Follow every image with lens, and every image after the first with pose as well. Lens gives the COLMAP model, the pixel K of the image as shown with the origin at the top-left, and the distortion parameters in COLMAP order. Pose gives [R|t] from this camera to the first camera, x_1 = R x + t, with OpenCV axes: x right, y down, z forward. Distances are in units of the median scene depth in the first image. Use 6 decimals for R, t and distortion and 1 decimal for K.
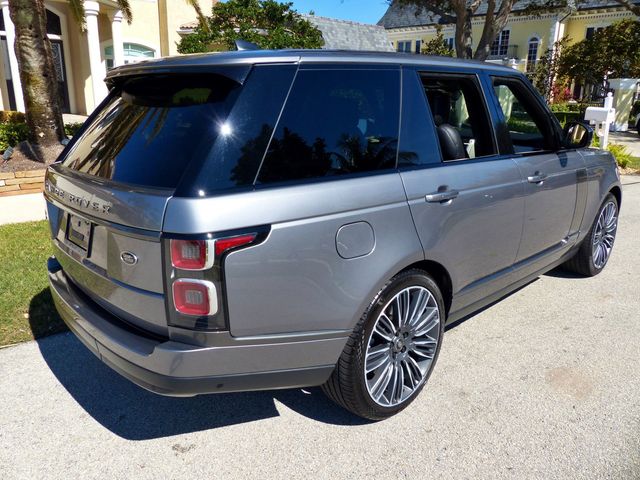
lens RADIAL K [[476.8, 0, 314.3], [0, 476.8, 232.0], [0, 0, 1]] dist [-0.014962, 0.002895]
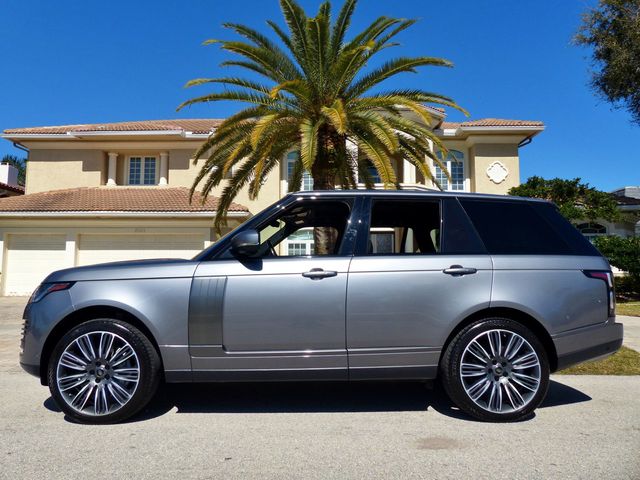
lens RADIAL K [[476.8, 0, 315.6], [0, 476.8, 241.4], [0, 0, 1]] dist [-0.014962, 0.002895]
pose [[0.739550, -0.068056, -0.669652, 1.031162], [-0.177017, 0.940190, -0.291045, 0.228030], [0.649408, 0.333782, 0.683271, -0.104831]]
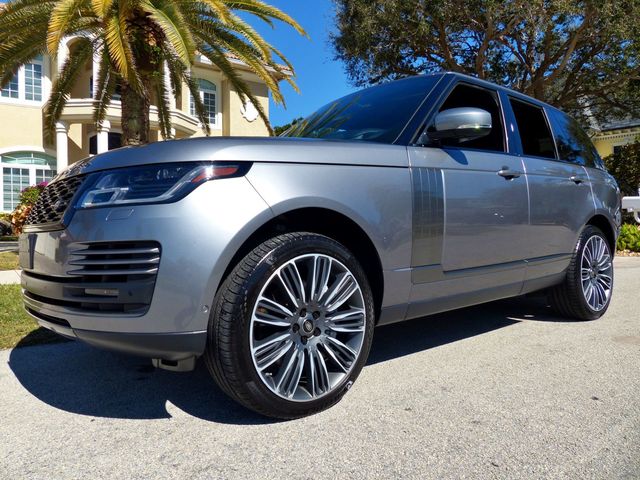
lens RADIAL K [[476.8, 0, 314.7], [0, 476.8, 233.7], [0, 0, 1]] dist [-0.014962, 0.002895]
pose [[0.997016, -0.018784, -0.074869, -0.133938], [-0.000788, 0.967413, -0.253203, 0.331581], [0.077185, 0.252507, 0.964512, -0.219911]]
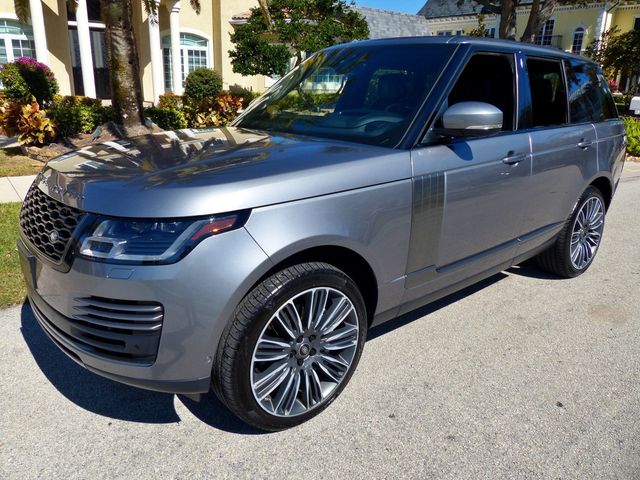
lens RADIAL K [[476.8, 0, 315.4], [0, 476.8, 232.4], [0, 0, 1]] dist [-0.014962, 0.002895]
pose [[0.997784, 0.026809, -0.060897, -0.140493], [-0.025595, 0.999460, 0.020615, 0.090974], [0.061417, -0.019011, 0.997931, -0.252768]]
